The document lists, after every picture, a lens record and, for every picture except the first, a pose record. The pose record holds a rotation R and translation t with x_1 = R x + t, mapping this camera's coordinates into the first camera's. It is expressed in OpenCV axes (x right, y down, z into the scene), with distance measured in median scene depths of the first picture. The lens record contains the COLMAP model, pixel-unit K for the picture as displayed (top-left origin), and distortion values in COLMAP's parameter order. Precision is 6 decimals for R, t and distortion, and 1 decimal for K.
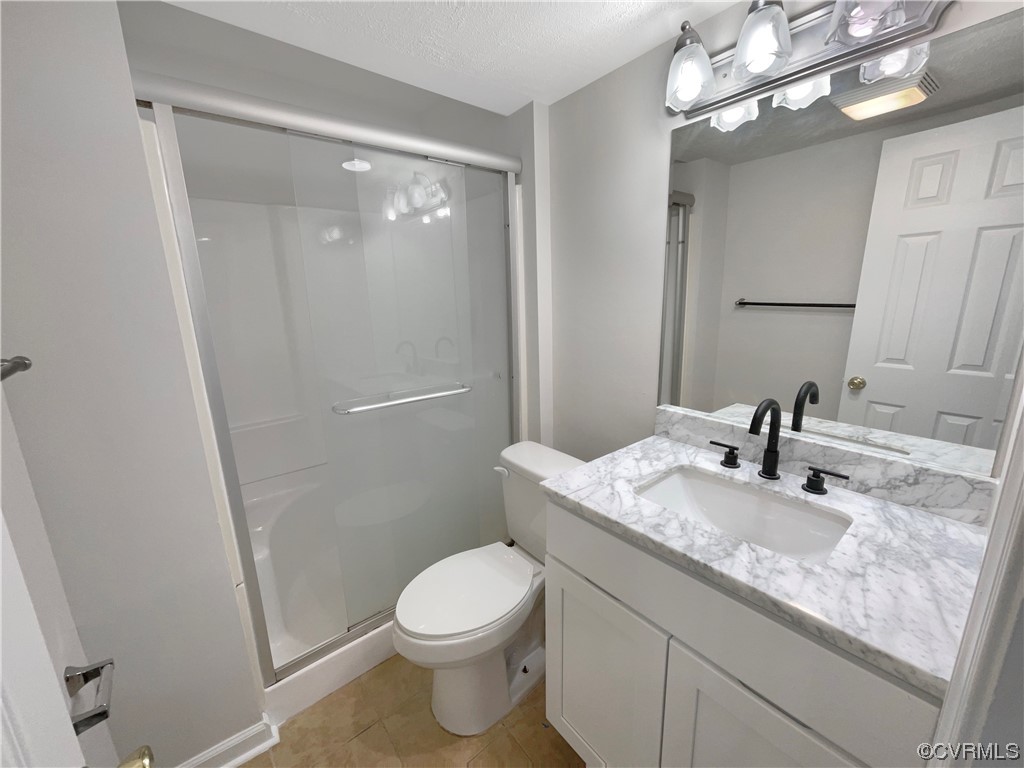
lens RADIAL K [[408.4, 0, 512.0], [0, 408.4, 384.0], [0, 0, 1]] dist [0.000337, 0.000016]
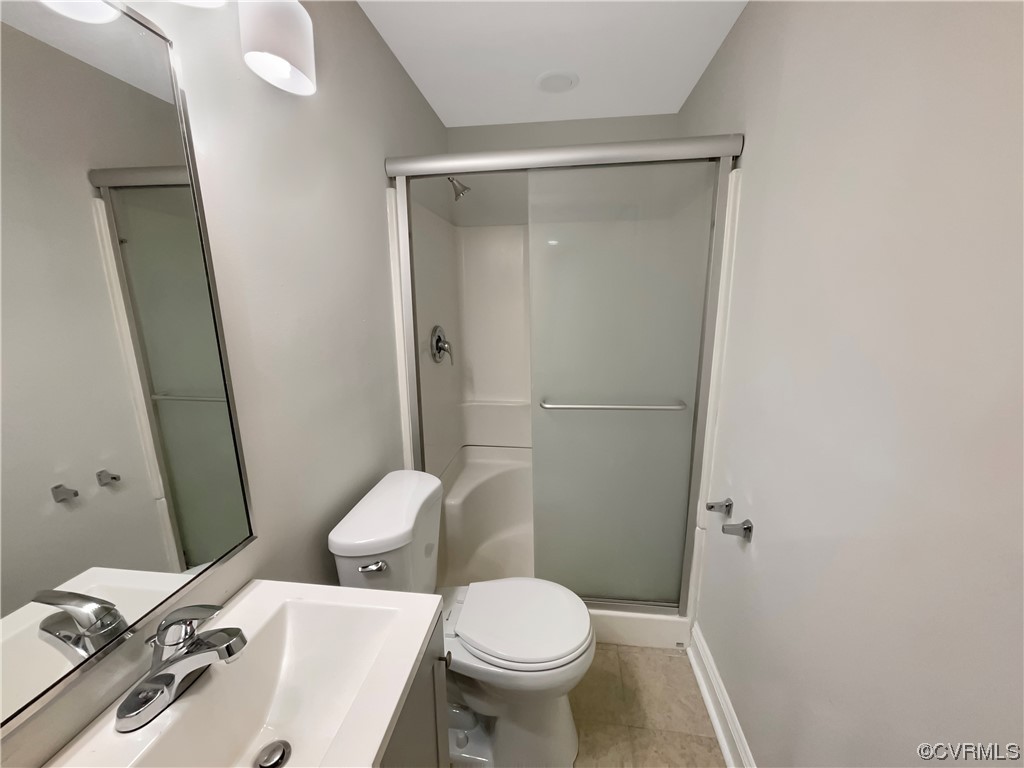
lens RADIAL K [[408.4, 0, 512.0], [0, 408.4, 384.0], [0, 0, 1]] dist [0.000337, 0.000016]
pose [[0.692763, 0.163059, -0.702489, 0.342231], [-0.159997, 0.984578, 0.070755, -0.067452], [0.703193, 0.063380, 0.708168, 0.164517]]
